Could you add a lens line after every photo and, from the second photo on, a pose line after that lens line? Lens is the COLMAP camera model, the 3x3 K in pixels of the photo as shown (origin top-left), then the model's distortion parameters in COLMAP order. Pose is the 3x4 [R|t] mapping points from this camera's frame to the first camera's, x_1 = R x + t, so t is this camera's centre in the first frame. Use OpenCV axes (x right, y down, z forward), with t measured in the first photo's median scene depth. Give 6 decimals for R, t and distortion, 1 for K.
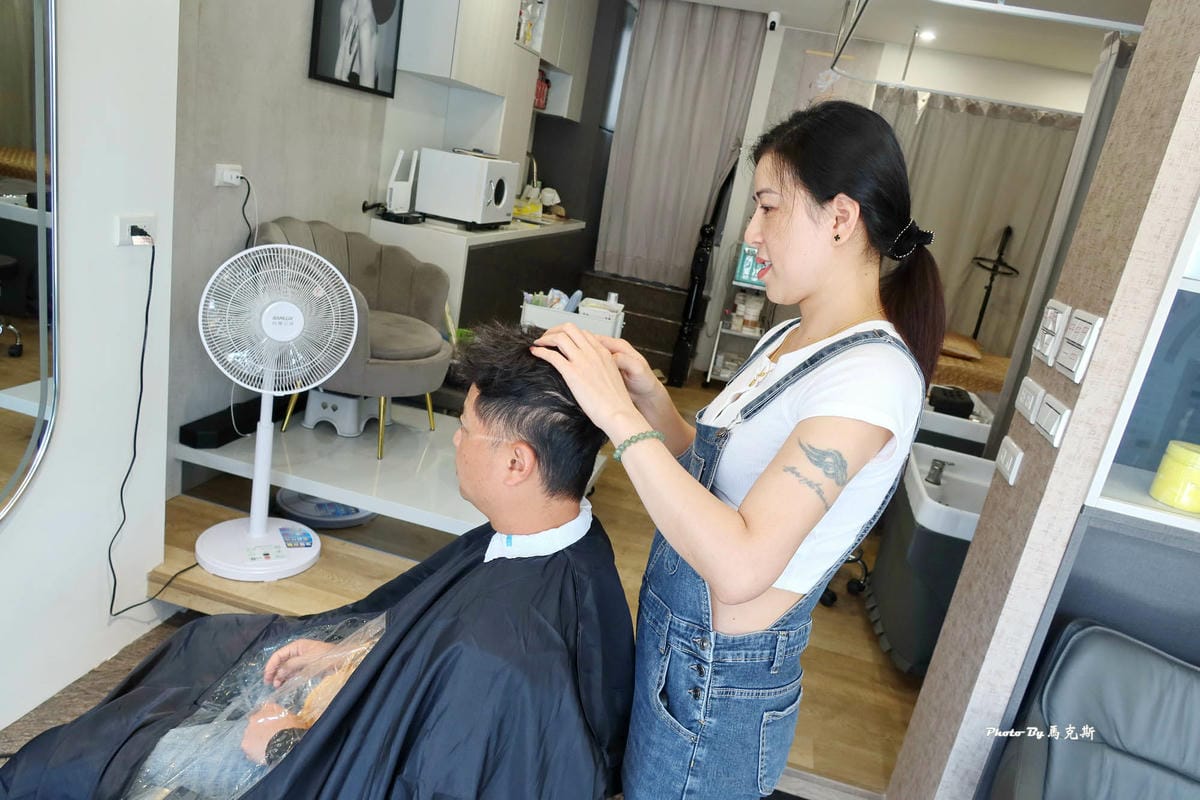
lens RADIAL K [[830.4, 0, 600.0], [0, 830.4, 400.0], [0, 0, 1]] dist [-0.007929, 0.003753]
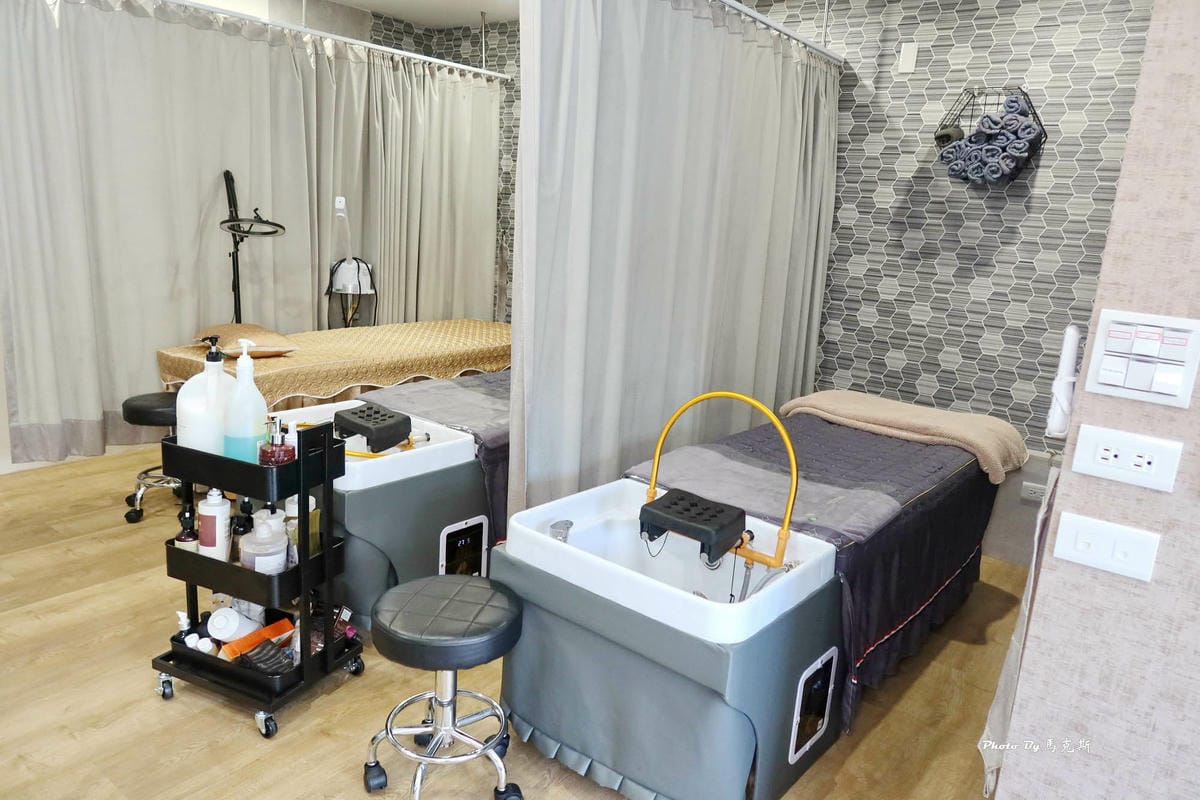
lens RADIAL K [[830.4, 0, 600.0], [0, 830.4, 400.0], [0, 0, 1]] dist [-0.007929, 0.003753]
pose [[0.415890, -0.343786, 0.841930, -0.098868], [0.262686, 0.931743, 0.250700, -0.145804], [-0.870650, 0.116899, 0.477811, 0.461520]]
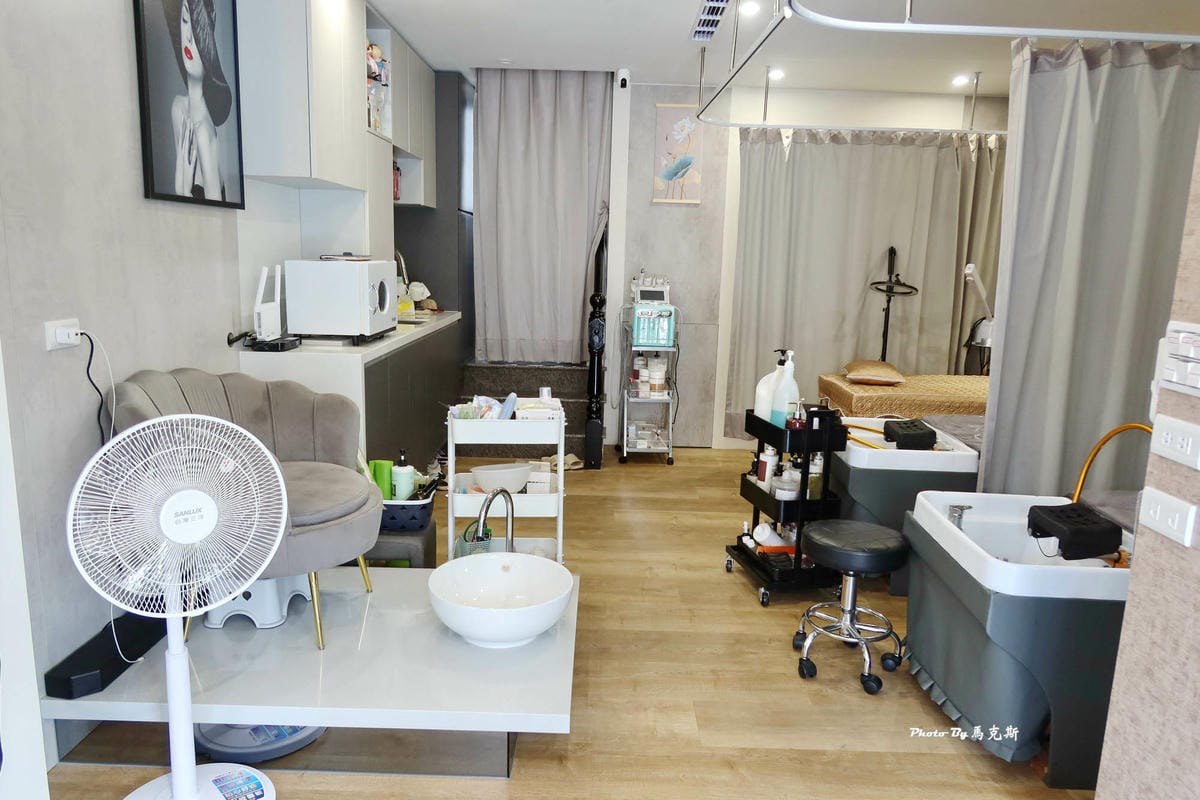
lens RADIAL K [[830.4, 0, 600.0], [0, 830.4, 400.0], [0, 0, 1]] dist [-0.007929, 0.003753]
pose [[0.965118, -0.183816, 0.186436, -0.087499], [0.198248, 0.978201, -0.061815, -0.046467], [-0.171009, 0.096620, 0.980521, 0.120377]]
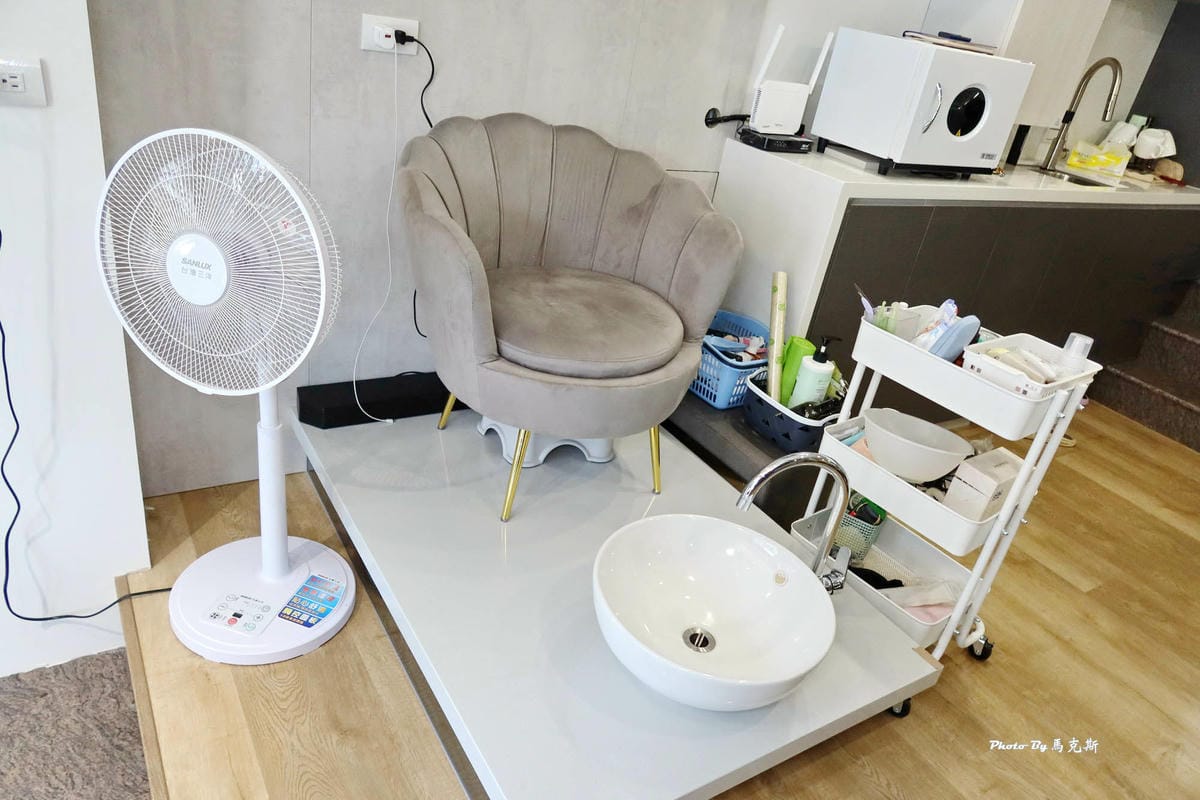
lens RADIAL K [[830.4, 0, 600.0], [0, 830.4, 400.0], [0, 0, 1]] dist [-0.007929, 0.003753]
pose [[0.719999, 0.270640, -0.639027, 0.116671], [-0.233655, 0.961598, 0.143993, -0.091880], [0.653458, 0.045637, 0.755586, 0.452109]]
